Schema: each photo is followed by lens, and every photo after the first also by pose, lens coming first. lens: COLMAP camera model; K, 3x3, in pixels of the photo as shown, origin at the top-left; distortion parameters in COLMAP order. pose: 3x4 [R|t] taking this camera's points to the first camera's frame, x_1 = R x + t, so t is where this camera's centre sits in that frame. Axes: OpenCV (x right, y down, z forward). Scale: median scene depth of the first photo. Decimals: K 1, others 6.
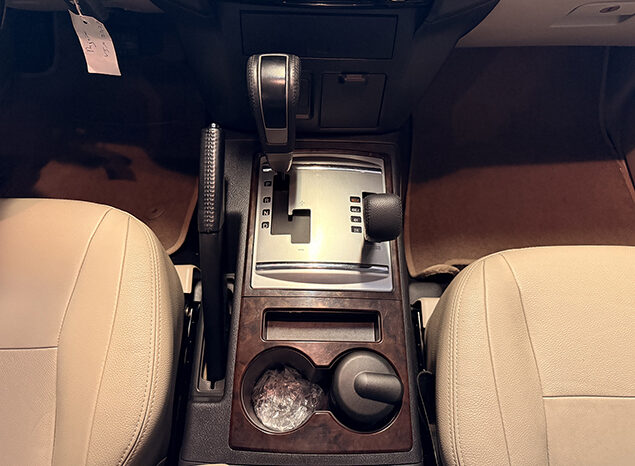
lens RADIAL K [[418.6, 0, 313.2], [0, 418.6, 228.0], [0, 0, 1]] dist [-0.001366, -0.010657]
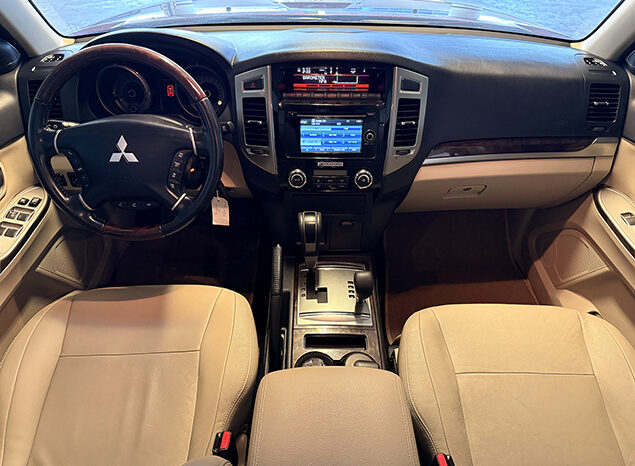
lens RADIAL K [[418.6, 0, 318.1], [0, 418.6, 251.6], [0, 0, 1]] dist [-0.001366, -0.010657]
pose [[0.999745, -0.020646, 0.009124, -0.062449], [0.022543, 0.933847, -0.356961, 0.488522], [-0.001151, 0.357076, 0.934075, -0.842069]]
